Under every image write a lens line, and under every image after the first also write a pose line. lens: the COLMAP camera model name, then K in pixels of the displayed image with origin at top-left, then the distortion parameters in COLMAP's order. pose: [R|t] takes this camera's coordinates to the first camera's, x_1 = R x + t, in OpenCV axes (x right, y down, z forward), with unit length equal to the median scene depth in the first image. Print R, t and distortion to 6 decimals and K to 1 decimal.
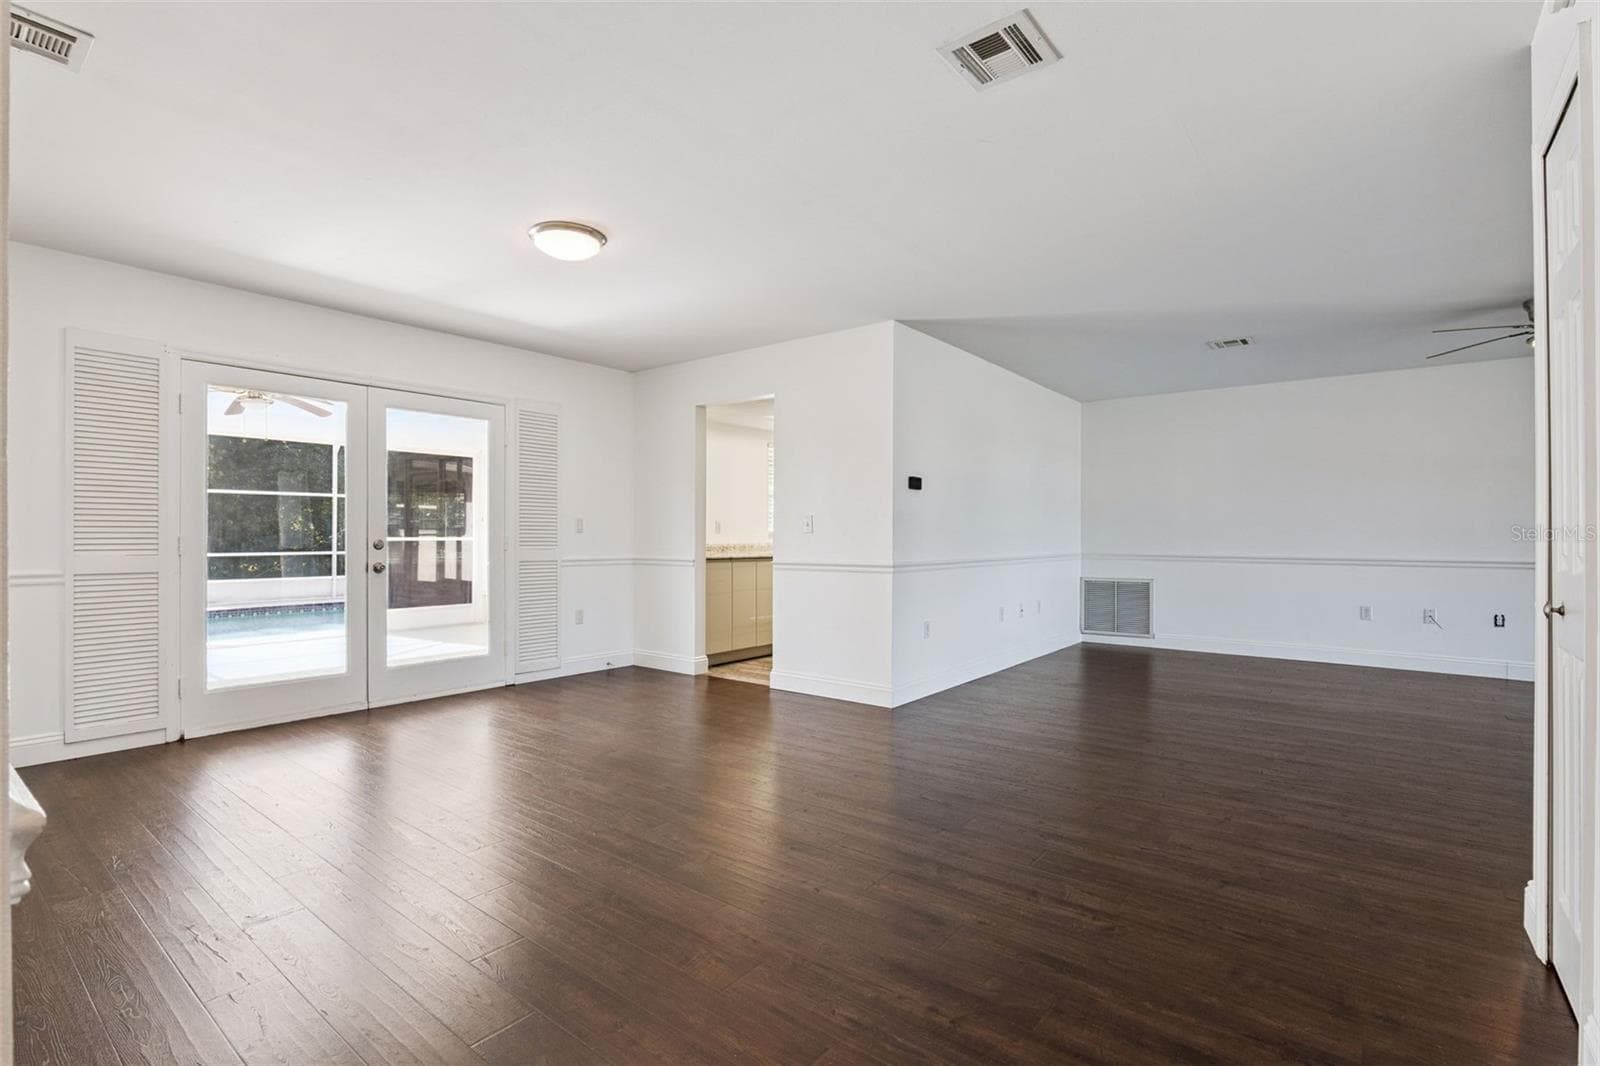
lens RADIAL K [[736.9, 0, 800.0], [0, 736.9, 533.0], [0, 0, 1]] dist [0.018438, -0.000064]
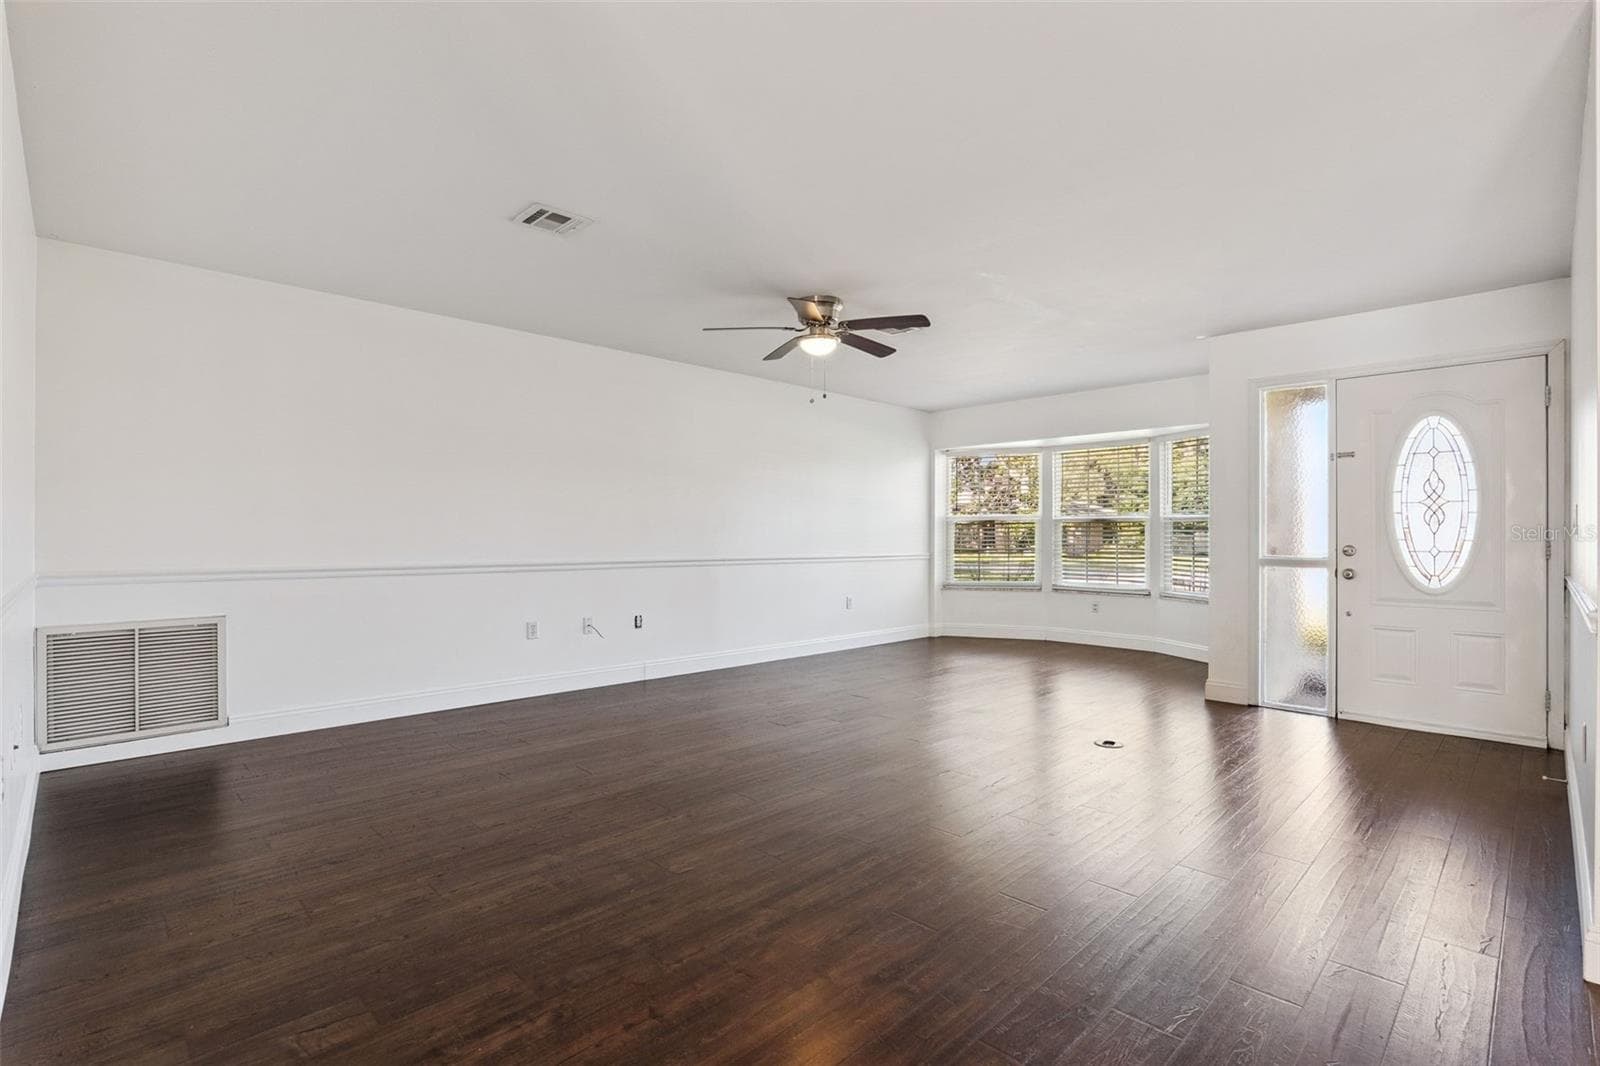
lens RADIAL K [[736.9, 0, 800.0], [0, 736.9, 533.0], [0, 0, 1]] dist [0.018438, -0.000064]
pose [[0.122765, 0.005099, 0.992423, -0.016632], [-0.004407, 0.999980, -0.004593, 0.001401], [-0.992426, -0.003810, 0.122785, 0.510777]]
